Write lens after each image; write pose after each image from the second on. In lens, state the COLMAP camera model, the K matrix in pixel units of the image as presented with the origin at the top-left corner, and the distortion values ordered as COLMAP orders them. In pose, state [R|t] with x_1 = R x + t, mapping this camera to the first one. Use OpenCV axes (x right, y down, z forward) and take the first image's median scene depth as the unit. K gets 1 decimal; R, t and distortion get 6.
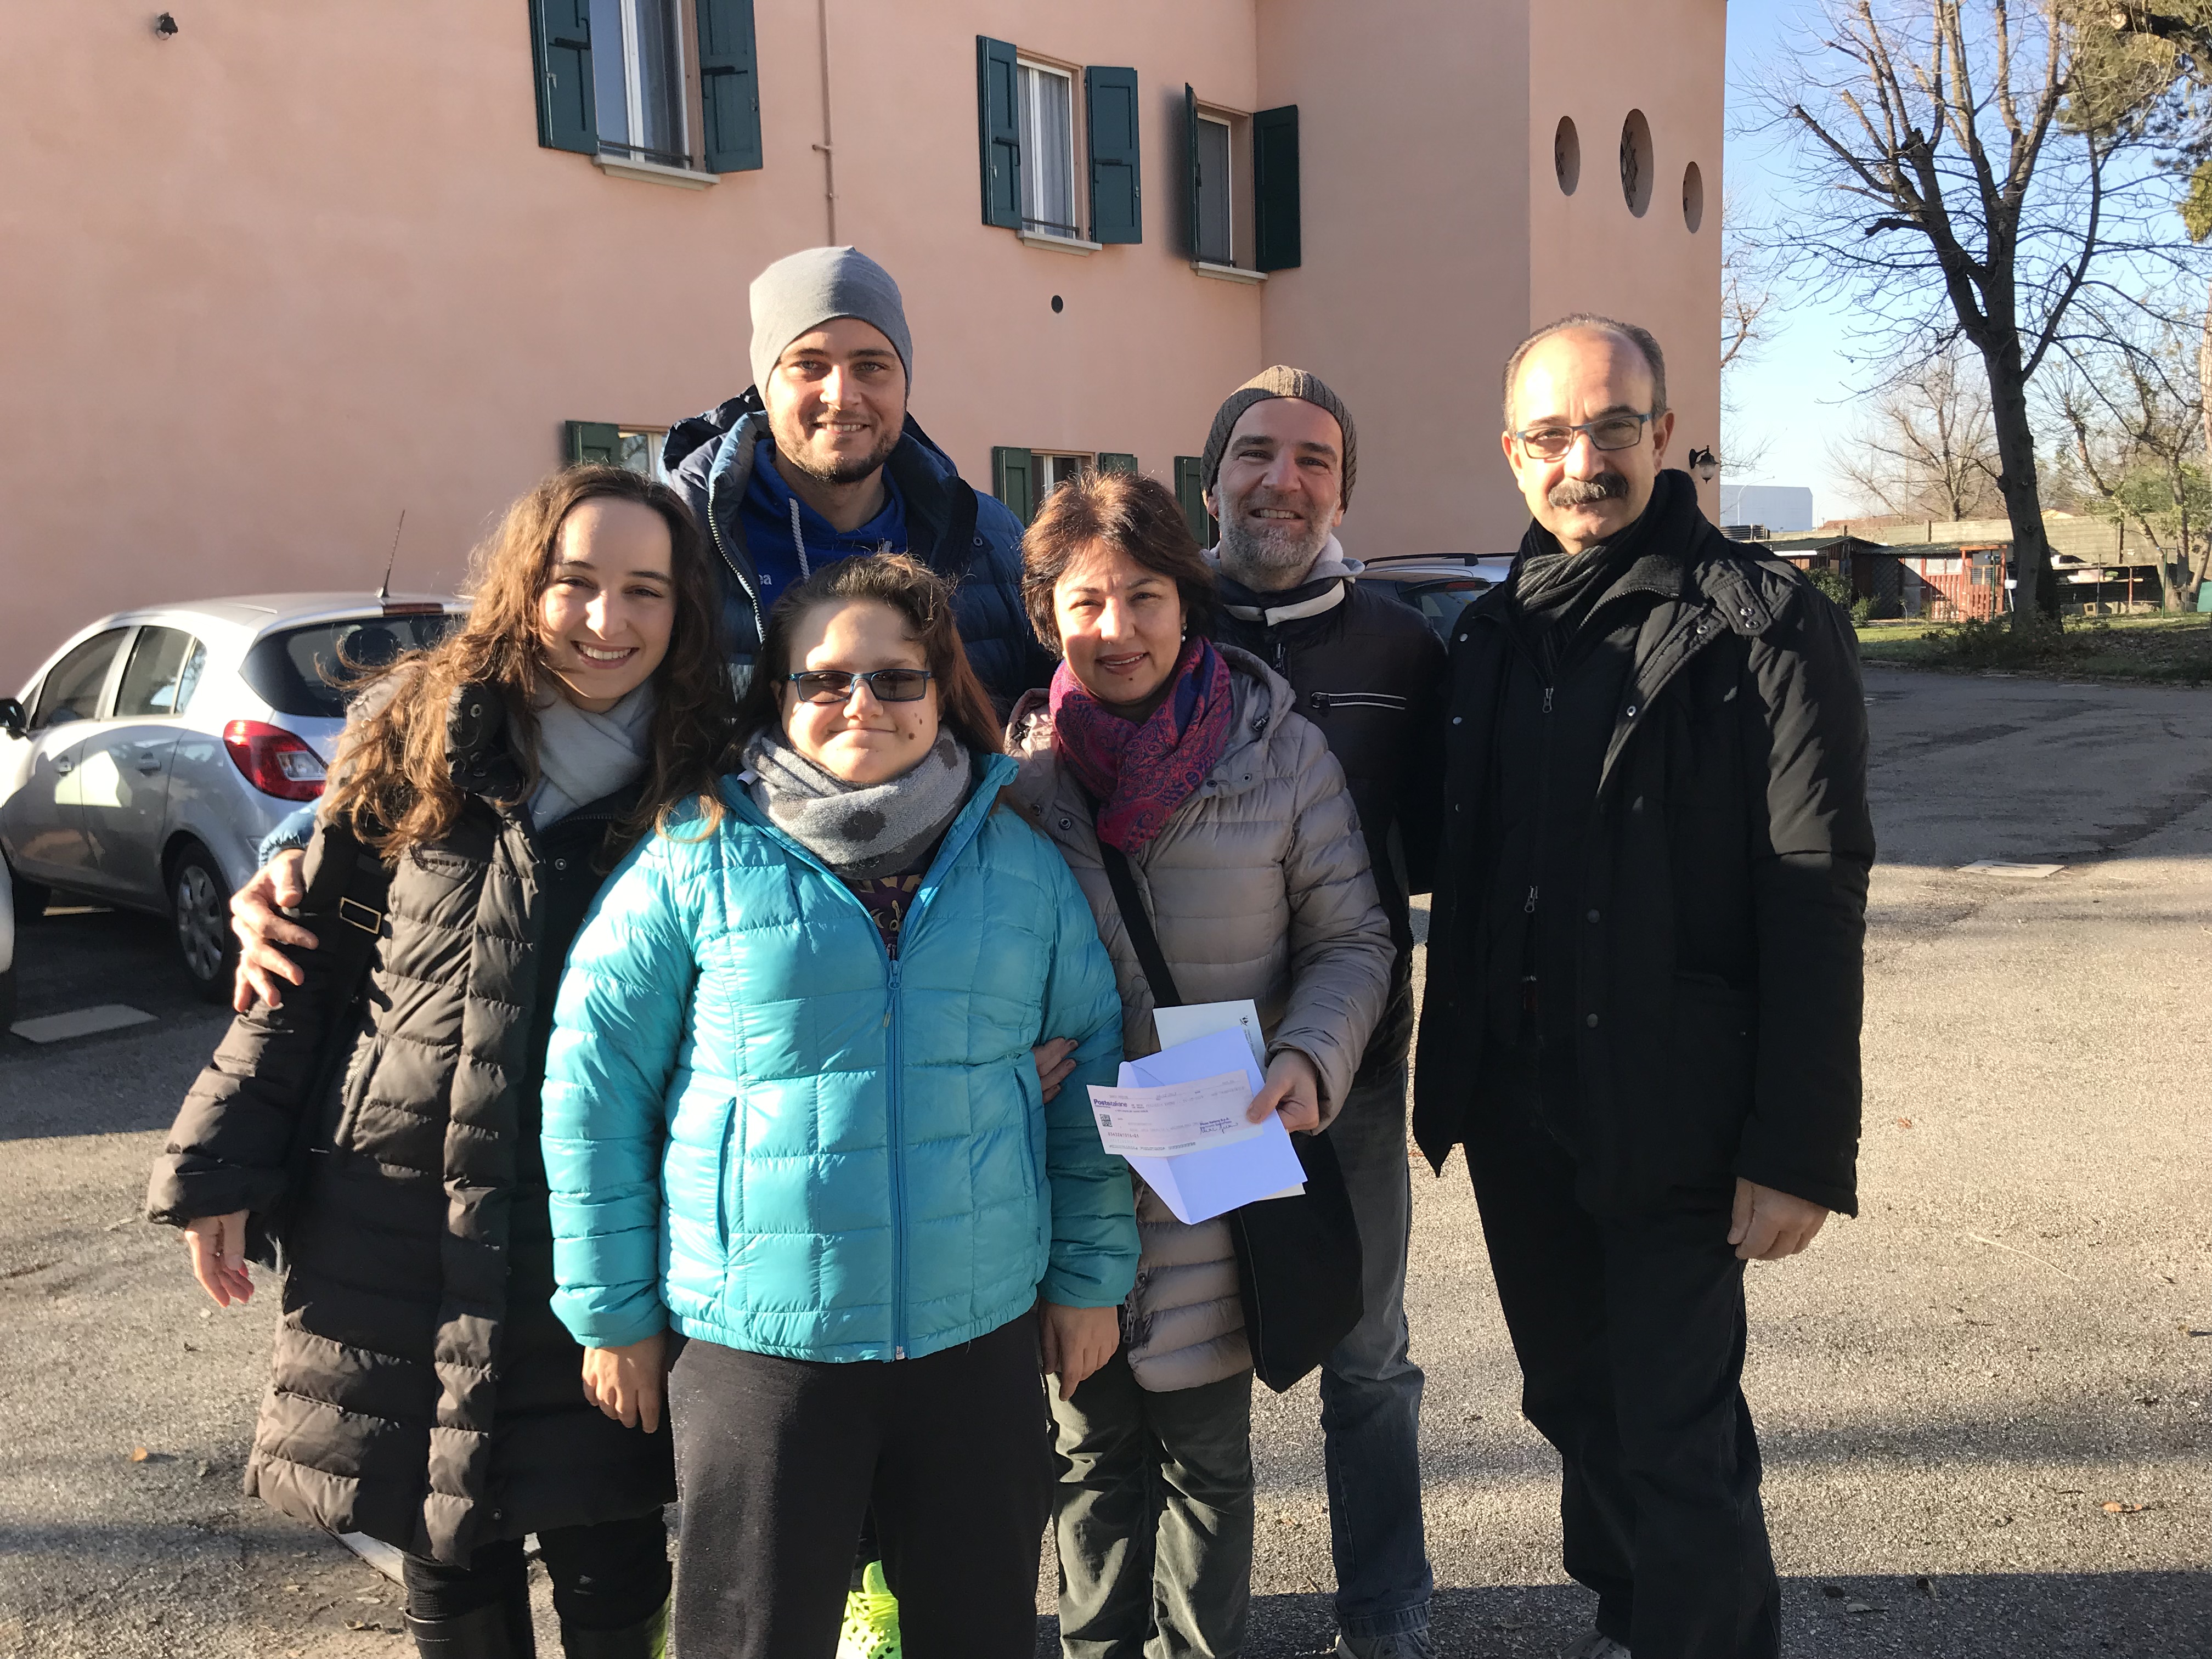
lens RADIAL K [[1826.8, 0, 1099.2], [0, 1826.8, 833.1], [0, 0, 1]] dist [-0.001033, -0.000166]
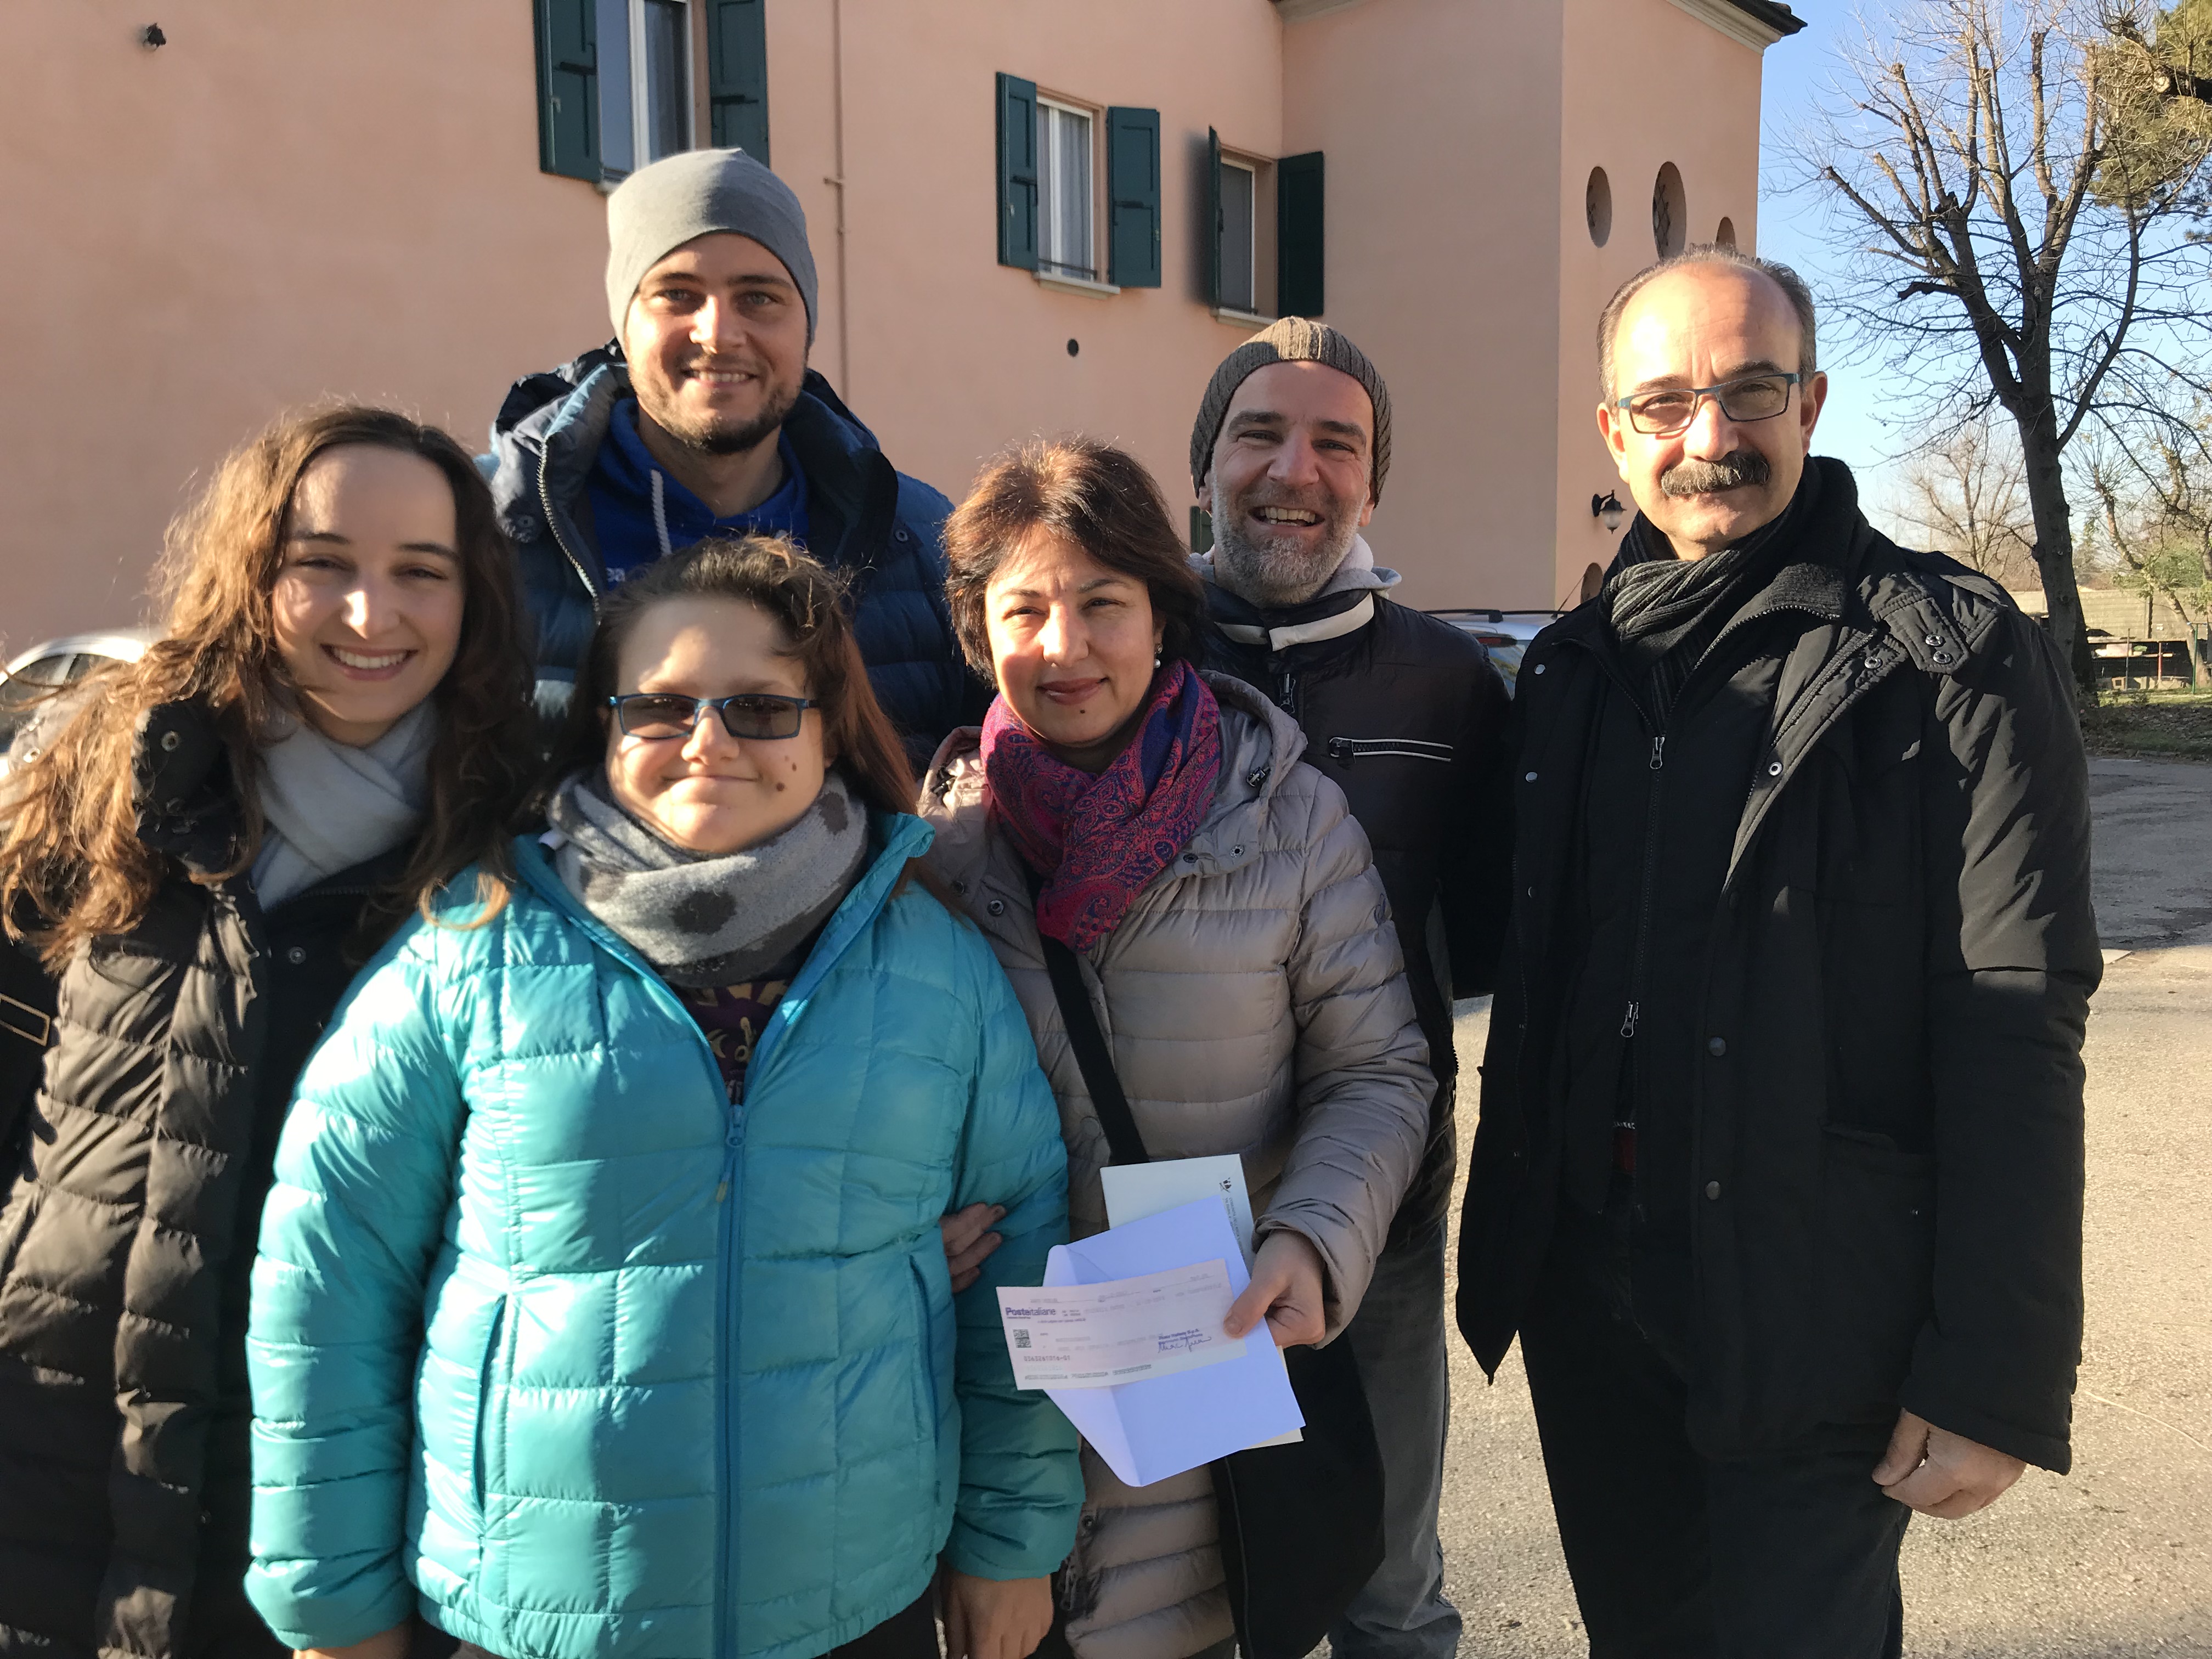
lens RADIAL K [[1815.4, 0, 1130.7], [0, 1815.4, 825.3], [0, 0, 1]] dist [-0.005942, -0.003833]
pose [[0.999753, 0.020468, 0.008653, 0.017273], [-0.020157, 0.999198, -0.034589, -0.009275], [-0.009354, 0.034406, 0.999364, 0.162188]]
